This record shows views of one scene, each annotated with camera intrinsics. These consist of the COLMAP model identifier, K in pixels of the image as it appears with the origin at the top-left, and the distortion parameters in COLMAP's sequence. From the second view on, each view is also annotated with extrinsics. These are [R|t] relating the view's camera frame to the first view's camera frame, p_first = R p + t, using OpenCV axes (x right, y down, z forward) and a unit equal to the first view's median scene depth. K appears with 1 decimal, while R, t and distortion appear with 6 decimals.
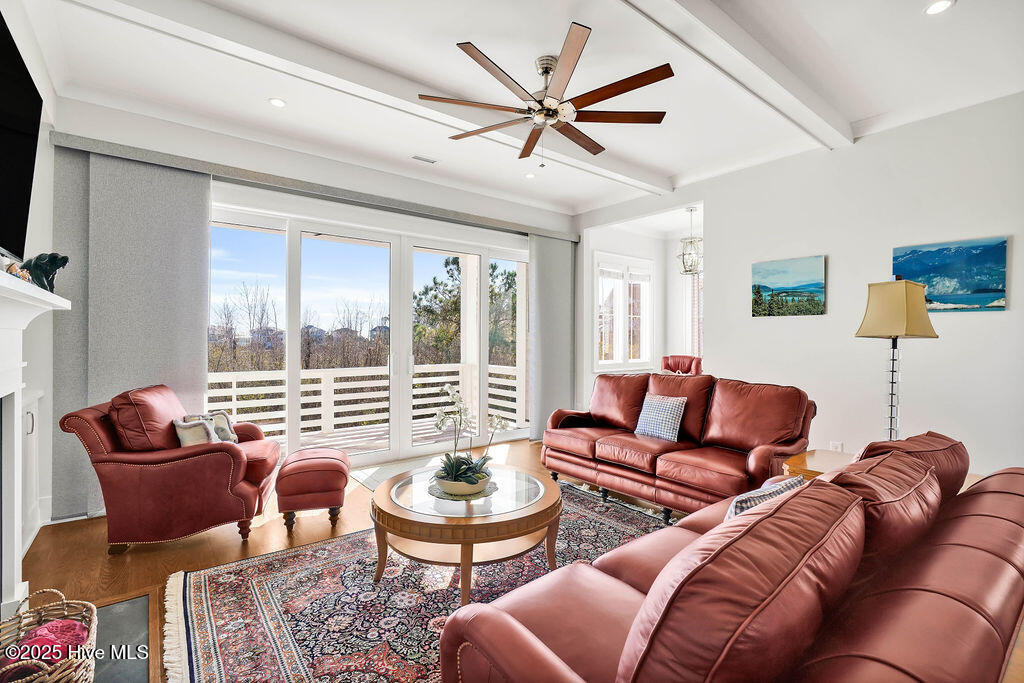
lens RADIAL K [[464.8, 0, 513.7], [0, 464.8, 340.4], [0, 0, 1]] dist [-0.015005, 0.000393]
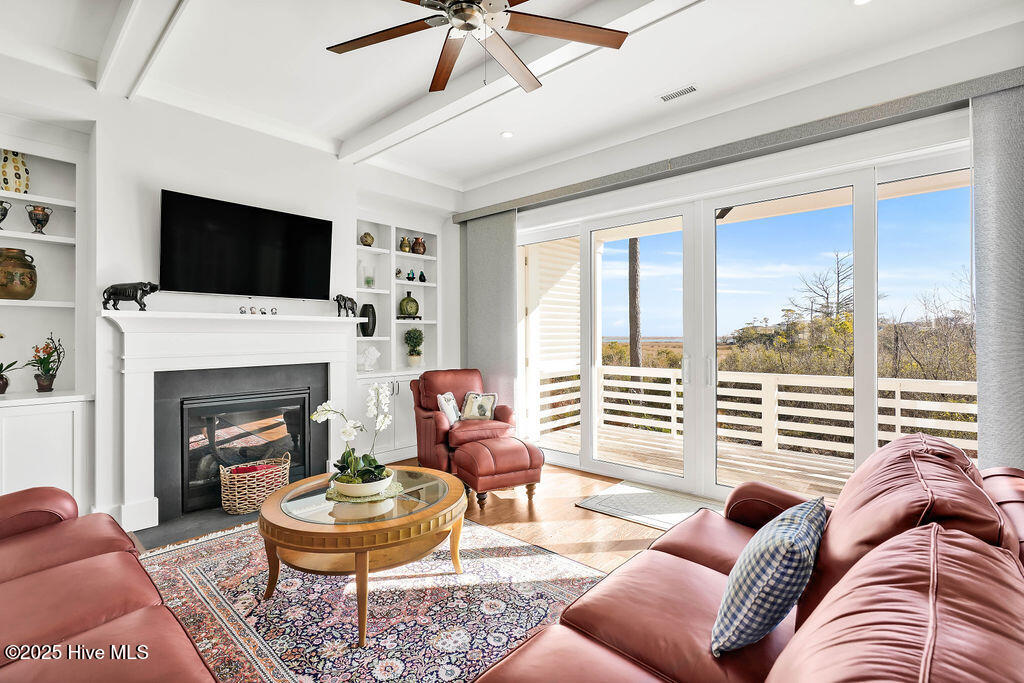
lens RADIAL K [[465.0, 0, 511.2], [0, 465.0, 329.9], [0, 0, 1]] dist [-0.012026, 0.000180]
pose [[0.172322, -0.024615, -0.984733, 0.331475], [-0.006387, 0.999639, -0.026105, 0.008835], [0.985020, 0.010788, 0.172102, 0.411240]]
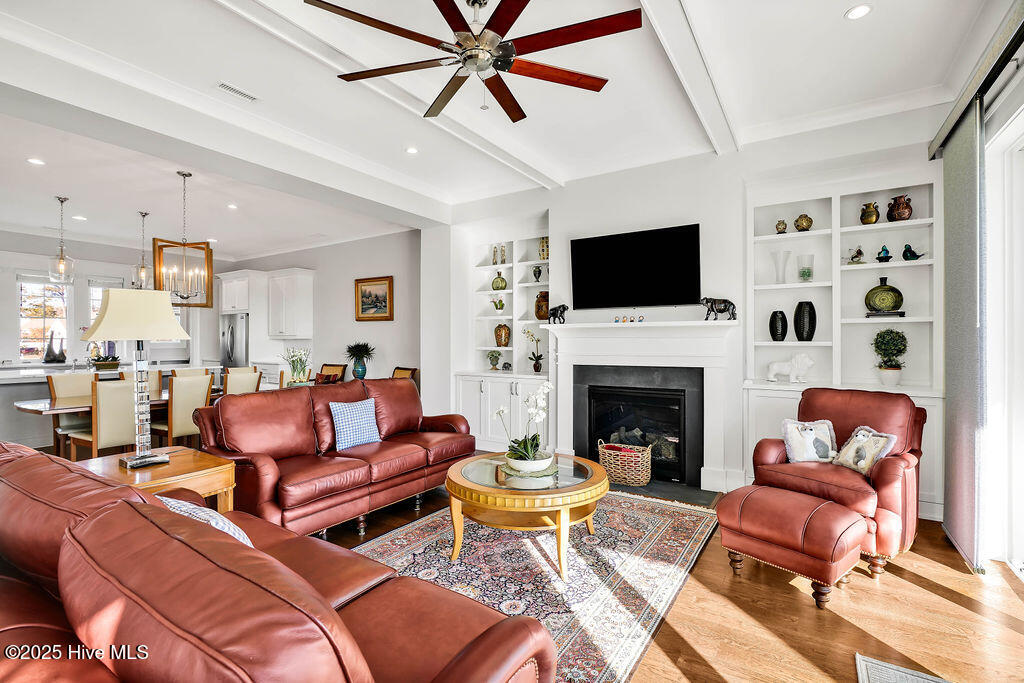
lens RADIAL K [[464.8, 0, 513.7], [0, 464.8, 340.4], [0, 0, 1]] dist [-0.015005, 0.000393]
pose [[-0.945729, -0.011608, -0.324750, 0.112514], [-0.014417, 0.999877, 0.006244, 0.002106], [0.324638, 0.010587, -0.945779, 0.769156]]
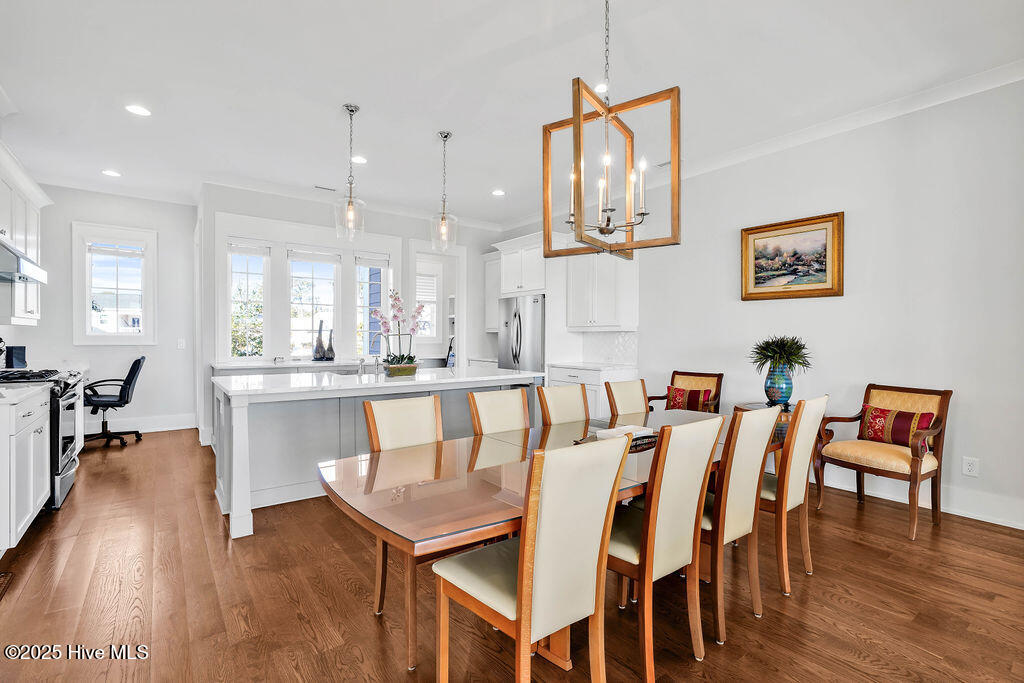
lens RADIAL K [[466.0, 0, 512.0], [0, 466.0, 341.5], [0, 0, 1]] dist [-0.012787, 0.000888]
pose [[-0.999703, -0.015602, 0.018734, 0.424556], [-0.015176, 0.999628, 0.022649, 0.016536], [-0.019080, 0.022358, -0.999568, 0.247919]]
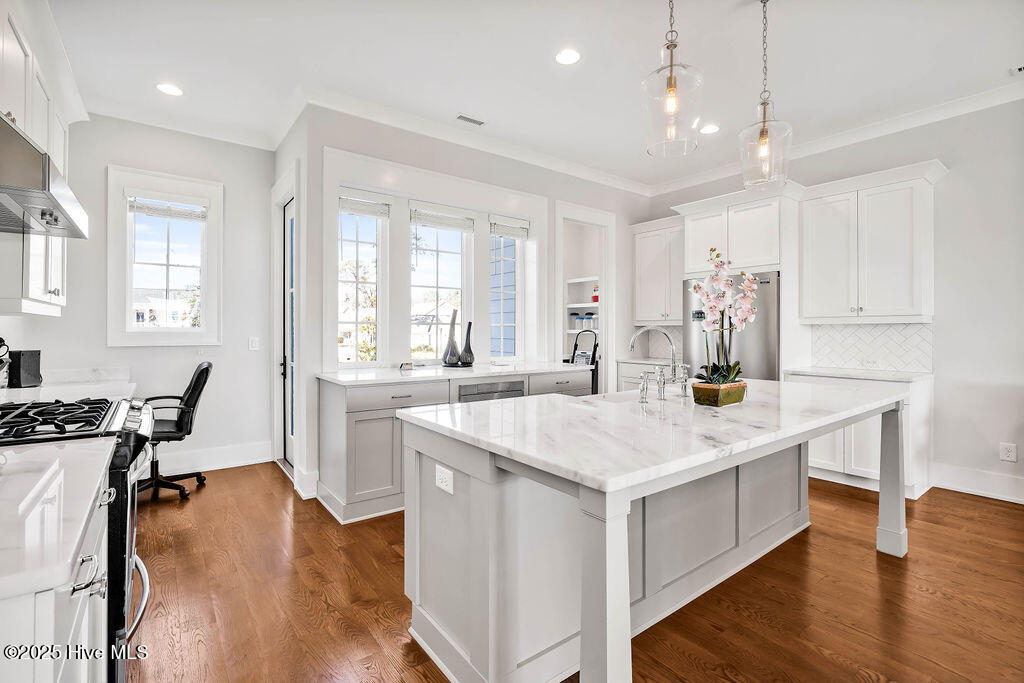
lens RADIAL K [[465.0, 0, 511.2], [0, 465.0, 329.9], [0, 0, 1]] dist [-0.012026, 0.000180]
pose [[-0.999821, -0.012361, 0.014289, 0.723543], [-0.012210, 0.999869, 0.010622, 0.021599], [-0.014418, 0.010445, -0.999841, -0.008152]]
